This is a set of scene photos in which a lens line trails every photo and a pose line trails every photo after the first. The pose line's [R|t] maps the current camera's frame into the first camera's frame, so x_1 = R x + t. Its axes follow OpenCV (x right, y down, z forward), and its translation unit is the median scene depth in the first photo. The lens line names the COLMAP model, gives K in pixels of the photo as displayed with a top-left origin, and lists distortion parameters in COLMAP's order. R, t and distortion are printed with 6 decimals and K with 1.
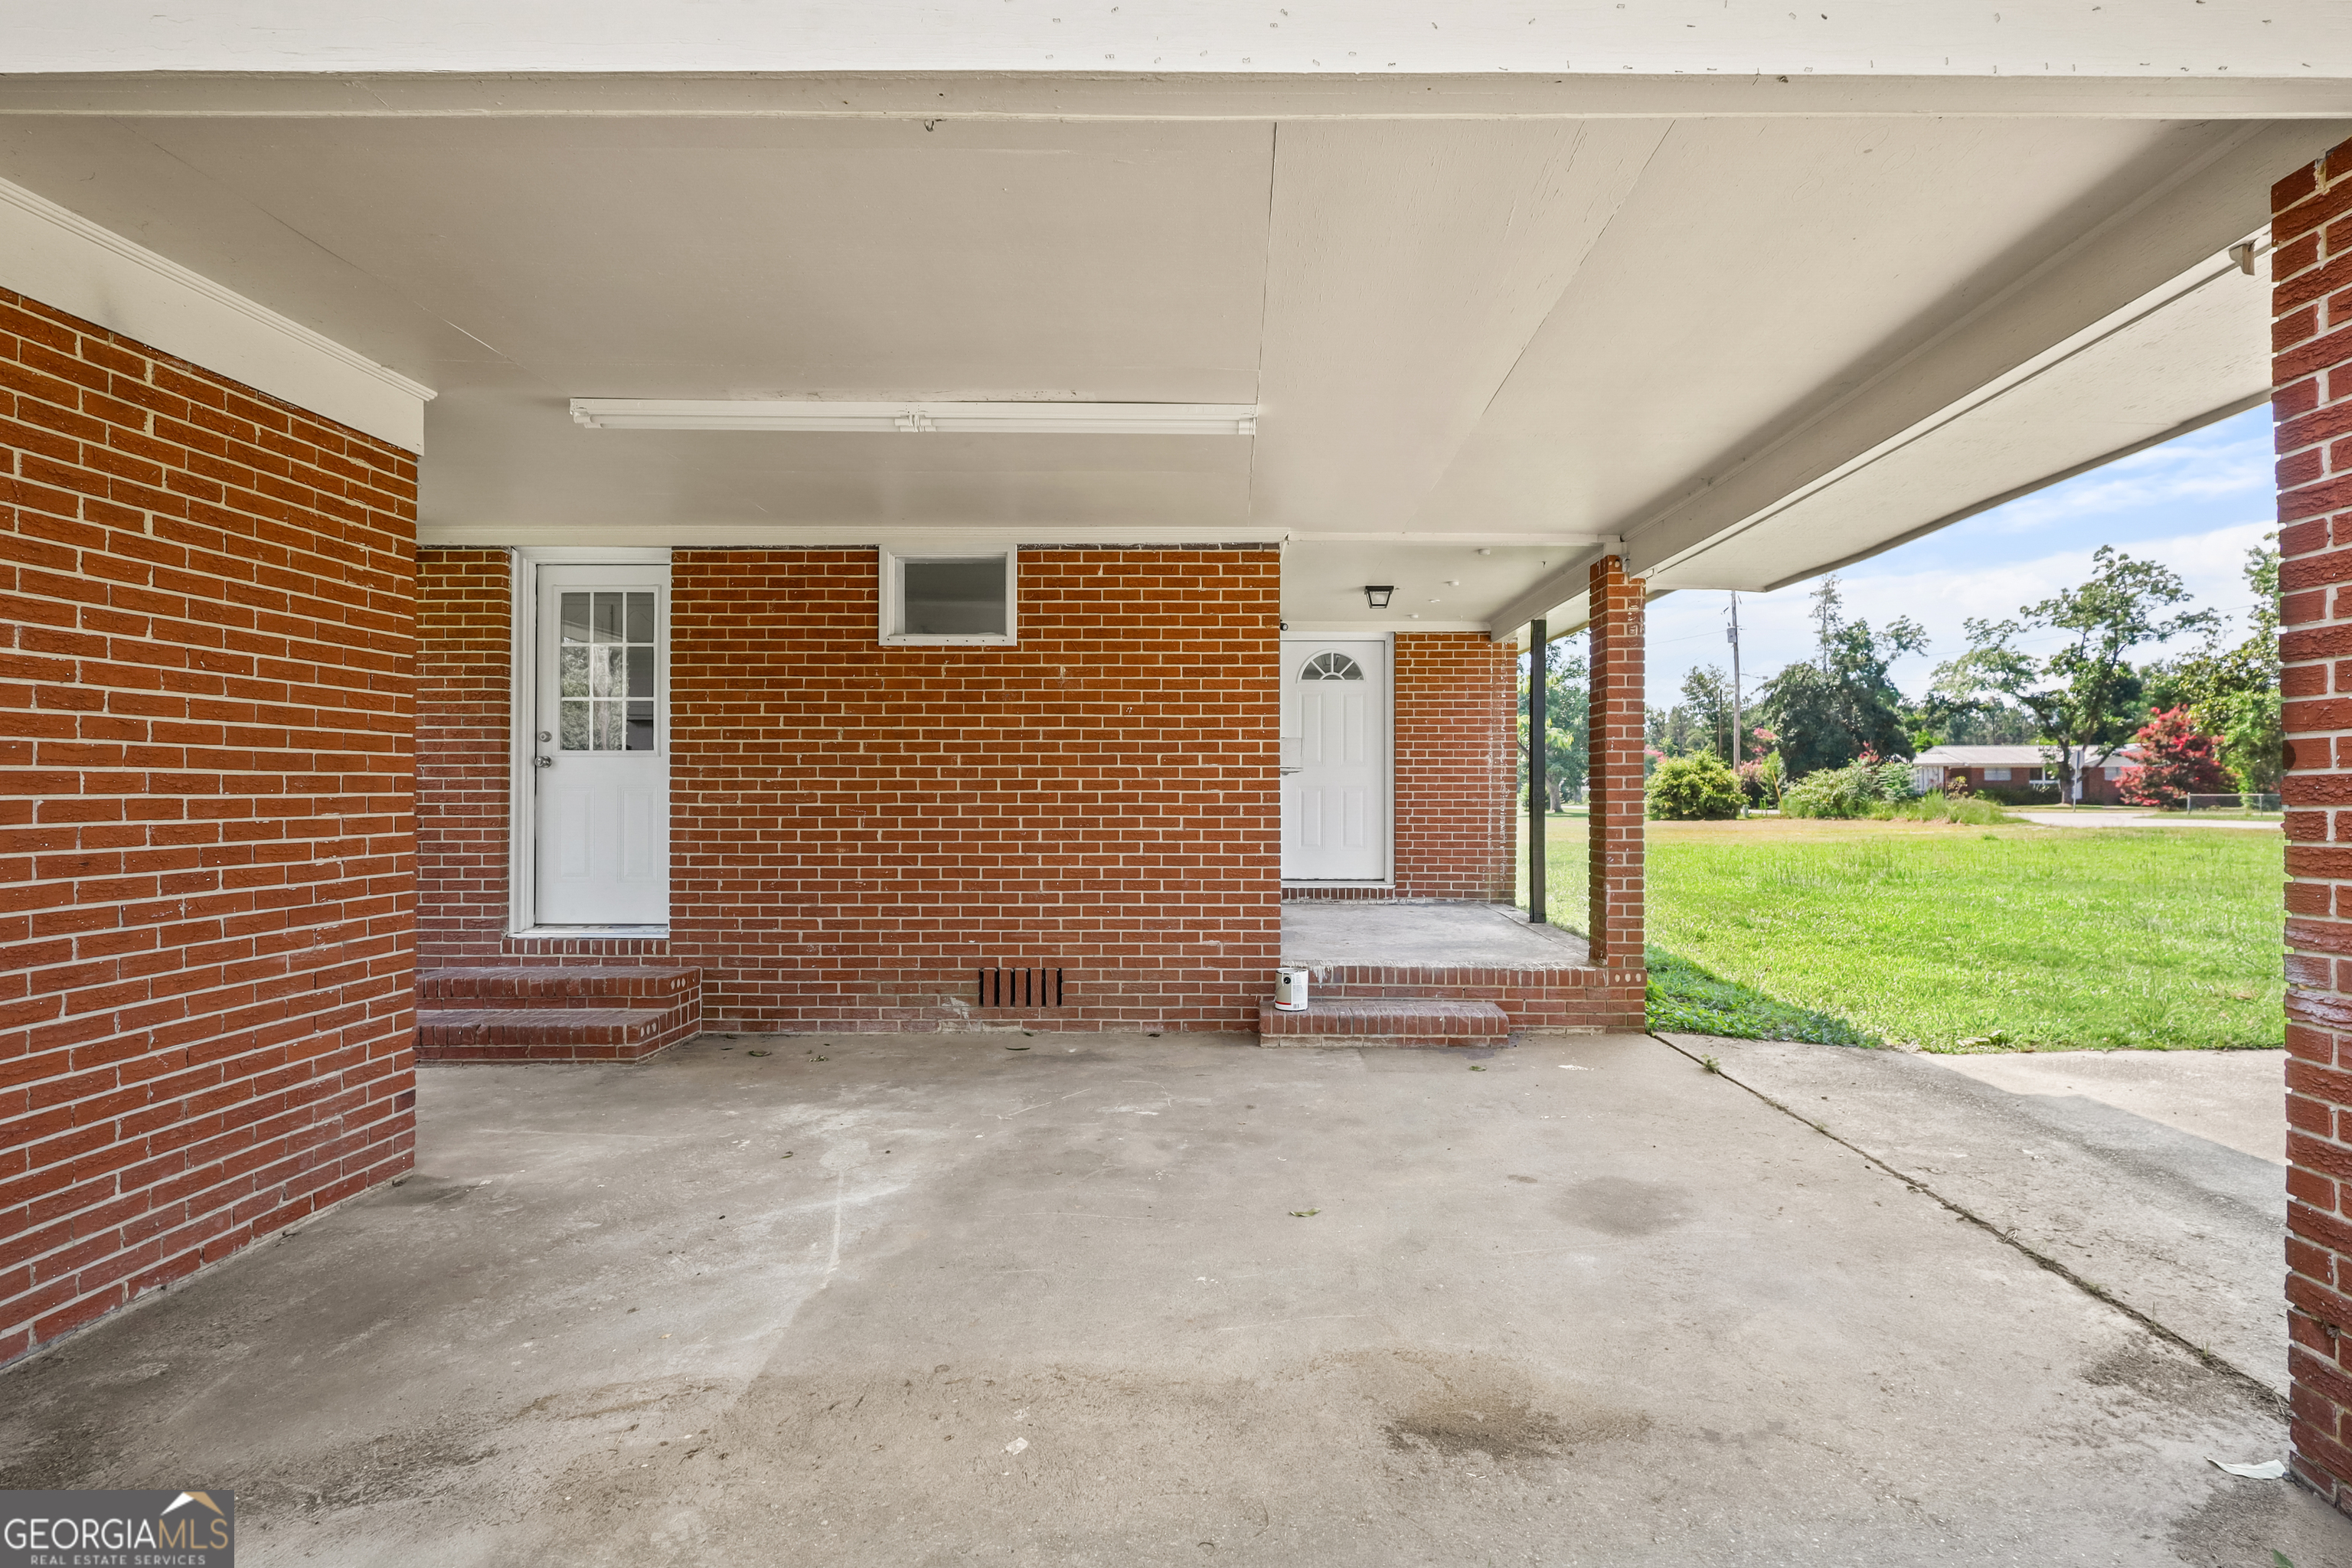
lens RADIAL K [[1101.1, 0, 1220.3], [0, 1101.1, 781.5], [0, 0, 1]] dist [0.001405, 0.000111]
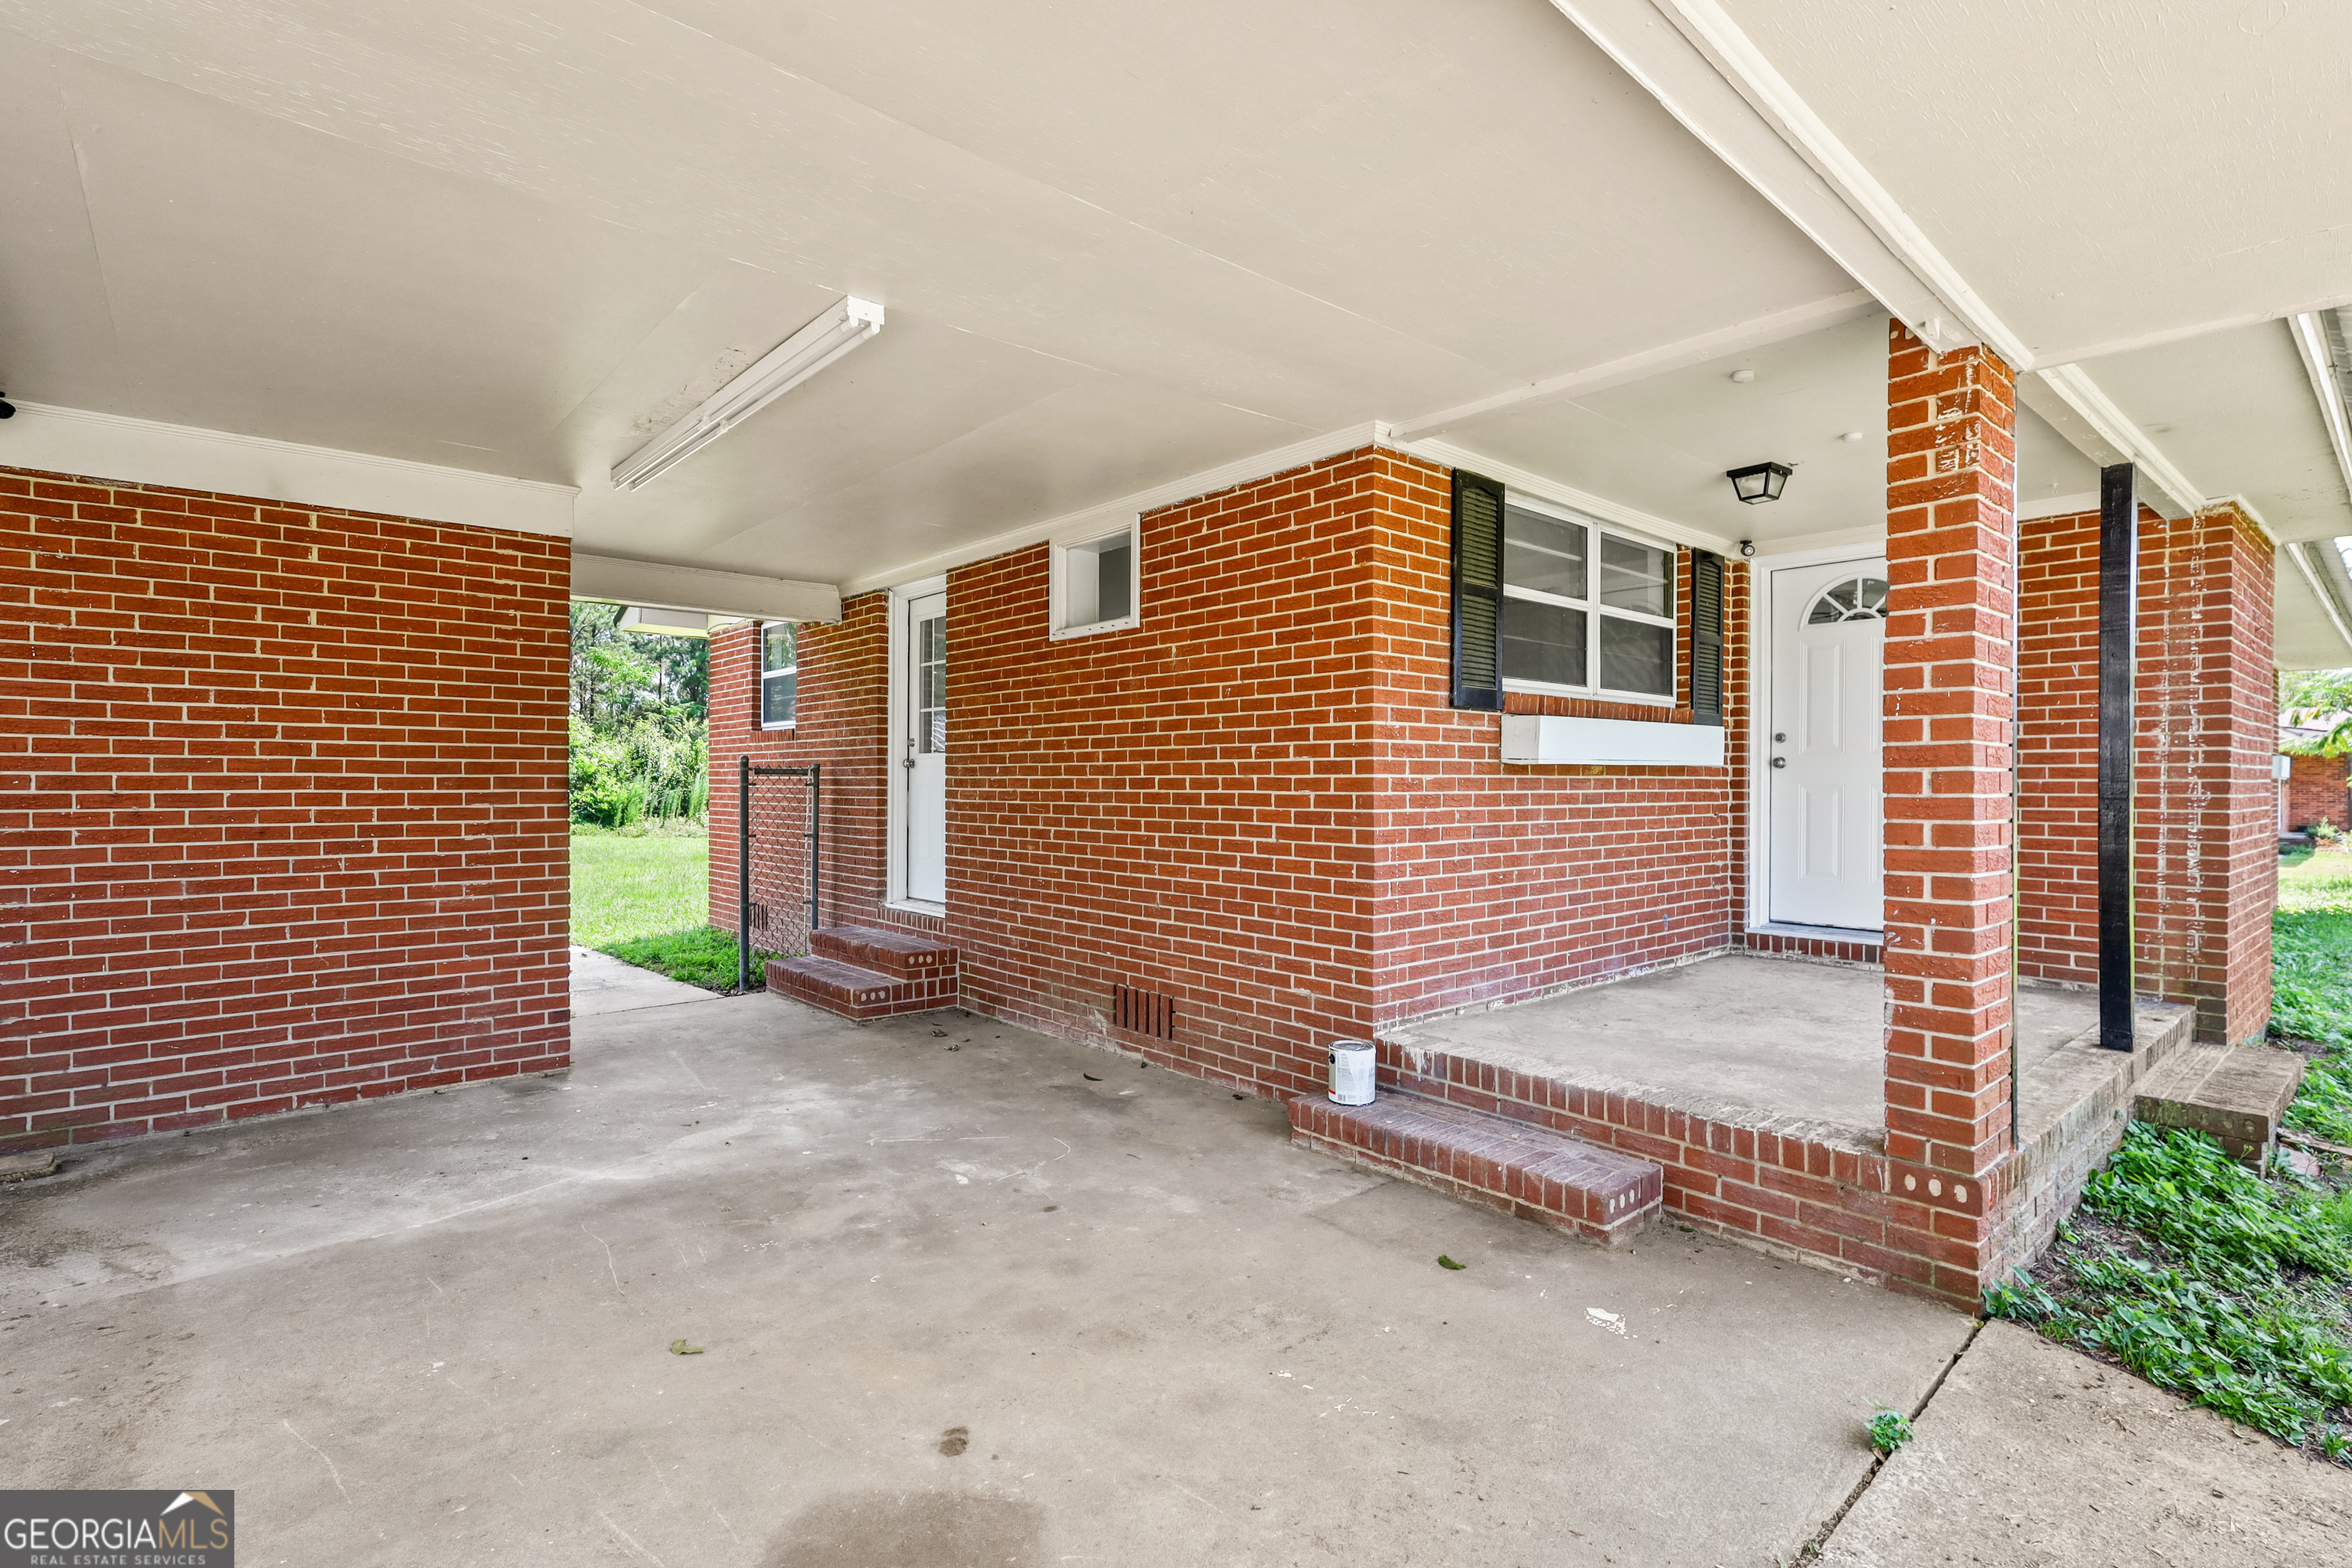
lens RADIAL K [[1099.9, 0, 1189.5], [0, 1099.9, 783.1], [0, 0, 1]] dist [-0.003467, 0.001495]
pose [[0.667262, 0.001818, -0.744821, 0.505453], [0.002523, 0.999986, 0.004701, -0.001220], [0.744819, -0.005016, 0.667248, 0.436306]]
